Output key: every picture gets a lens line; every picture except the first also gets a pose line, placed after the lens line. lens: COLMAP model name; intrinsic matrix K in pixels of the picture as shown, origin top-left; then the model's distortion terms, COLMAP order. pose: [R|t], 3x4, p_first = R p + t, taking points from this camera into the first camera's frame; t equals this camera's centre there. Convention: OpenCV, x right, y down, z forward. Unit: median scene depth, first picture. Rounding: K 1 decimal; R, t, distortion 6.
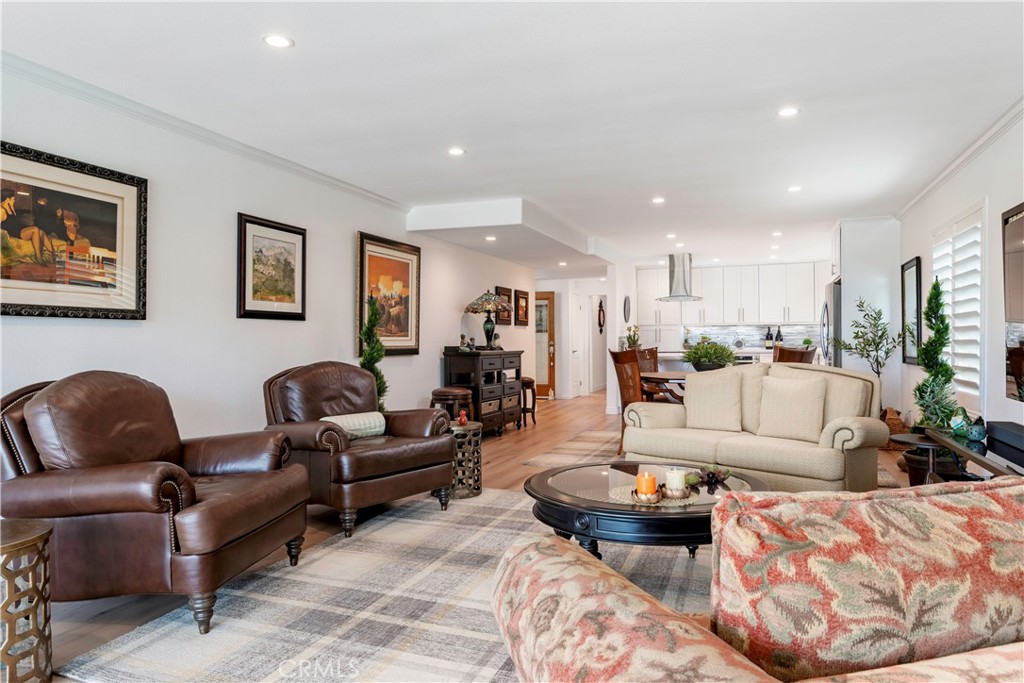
lens RADIAL K [[656.3, 0, 511.4], [0, 656.3, 329.4], [0, 0, 1]] dist [-0.003111, -0.000864]
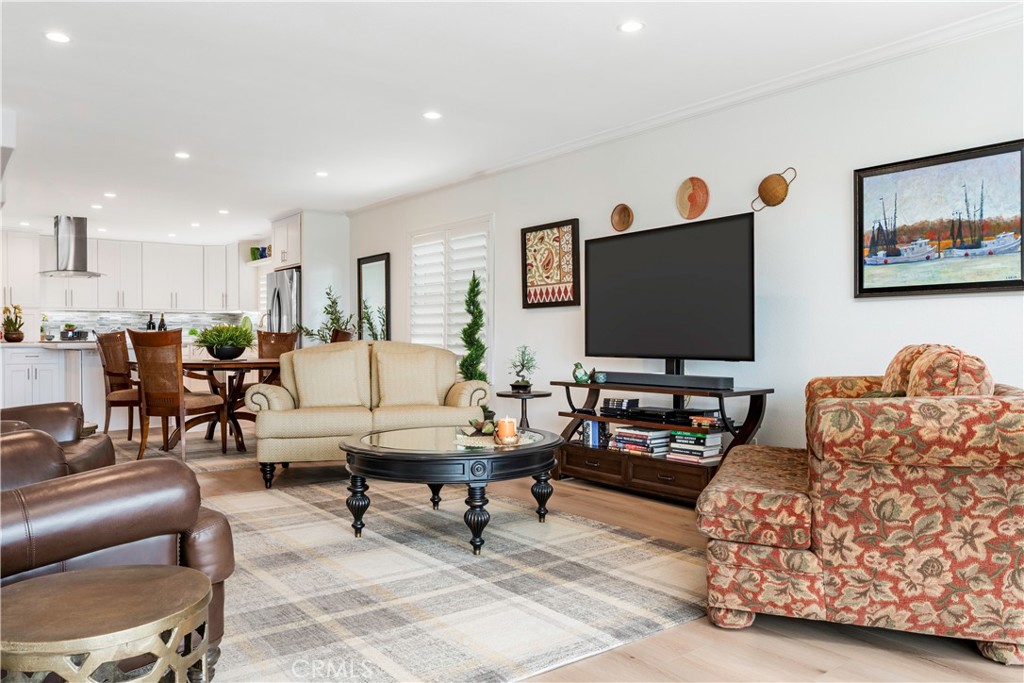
lens RADIAL K [[754.6, 0, 512.0], [0, 754.6, 341.5], [0, 0, 1]] dist [0.000976, -0.000308]
pose [[0.528453, 0.002152, 0.848960, -0.546298], [-0.018042, 0.999799, 0.008696, 0.039221], [-0.848771, -0.019913, 0.528386, 0.171106]]
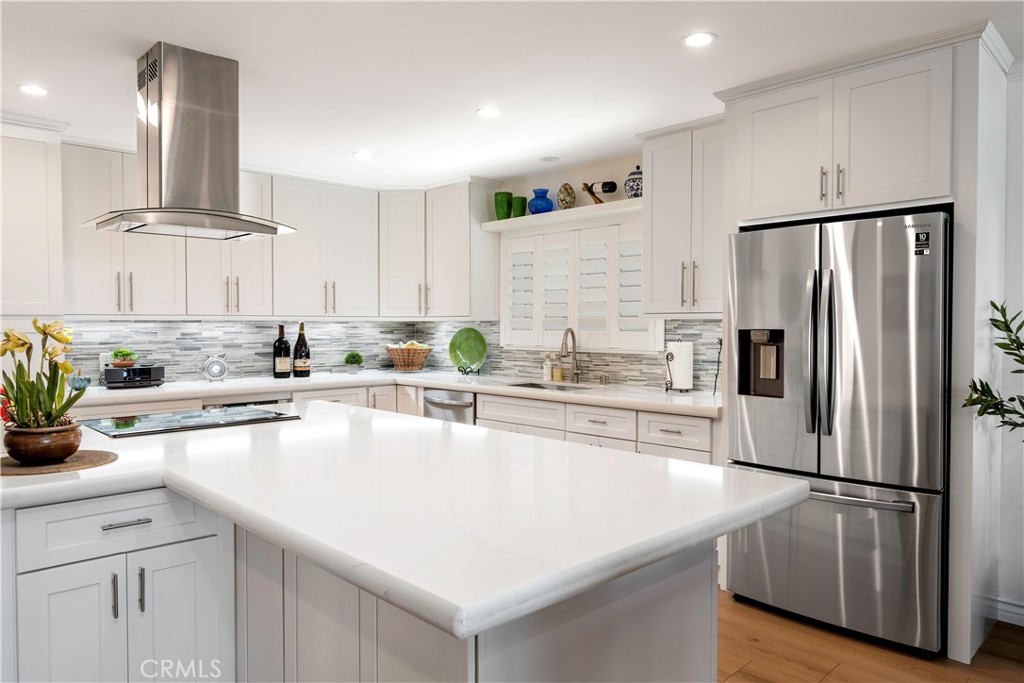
lens RADIAL K [[678.5, 0, 512.0], [0, 678.5, 341.5], [0, 0, 1]] dist [-0.004034, -0.001516]
pose [[0.419691, -0.012658, 0.907579, 0.149014], [-0.022591, 0.999447, 0.024386, -0.020143], [-0.907386, -0.030737, 0.419173, 1.818566]]
